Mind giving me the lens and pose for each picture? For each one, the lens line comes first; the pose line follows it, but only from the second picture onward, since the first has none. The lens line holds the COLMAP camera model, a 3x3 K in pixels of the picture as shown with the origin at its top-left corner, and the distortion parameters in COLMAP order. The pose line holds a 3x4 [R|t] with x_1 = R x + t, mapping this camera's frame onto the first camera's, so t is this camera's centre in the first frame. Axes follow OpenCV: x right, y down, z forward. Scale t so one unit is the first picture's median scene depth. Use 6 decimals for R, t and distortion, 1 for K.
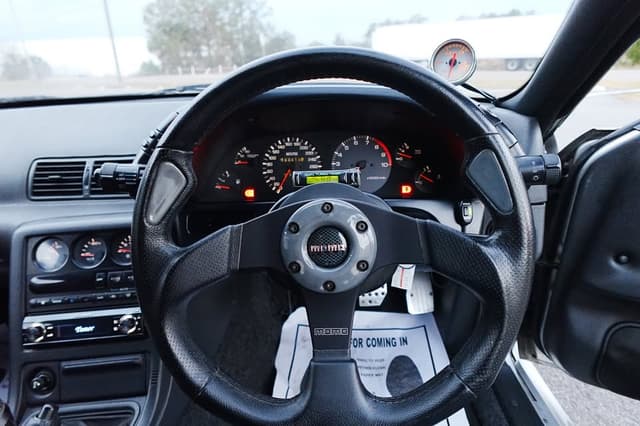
lens RADIAL K [[361.0, 0, 322.1], [0, 361.0, 216.7], [0, 0, 1]] dist [-0.003020, -0.000231]
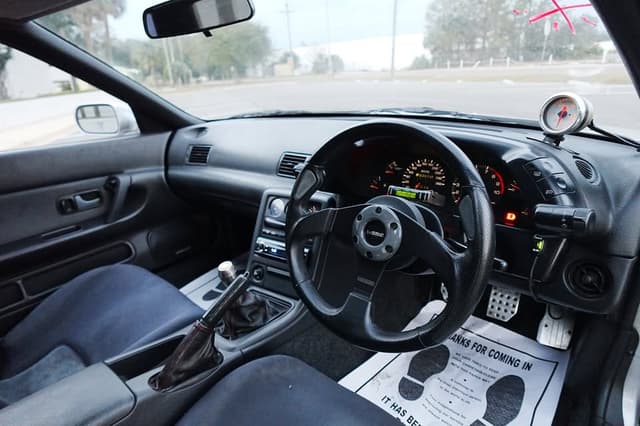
lens RADIAL K [[361.0, 0, 320.3], [0, 361.0, 216.1], [0, 0, 1]] dist [-0.003020, -0.000231]
pose [[0.784191, 0.219646, -0.580344, 0.418711], [-0.211179, 0.973897, 0.083240, -0.043173], [0.583479, 0.057280, 0.810106, -0.288825]]
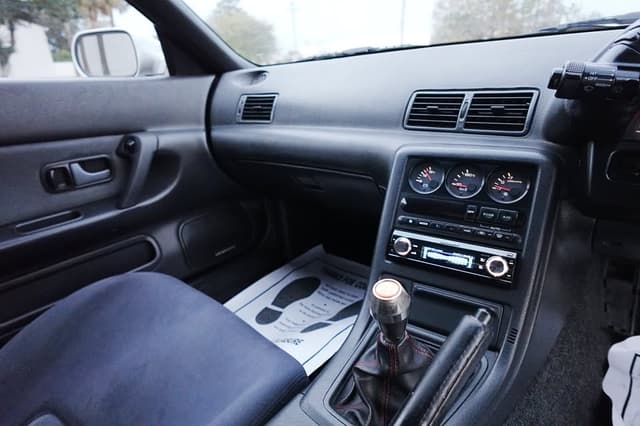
lens RADIAL K [[361.0, 0, 320.0], [0, 361.0, 217.2], [0, 0, 1]] dist [-0.003020, -0.000231]
pose [[0.777072, 0.228403, -0.586508, -0.328602], [-0.218046, 0.971820, 0.089562, 0.167682], [0.590437, 0.058289, 0.804976, 0.020855]]
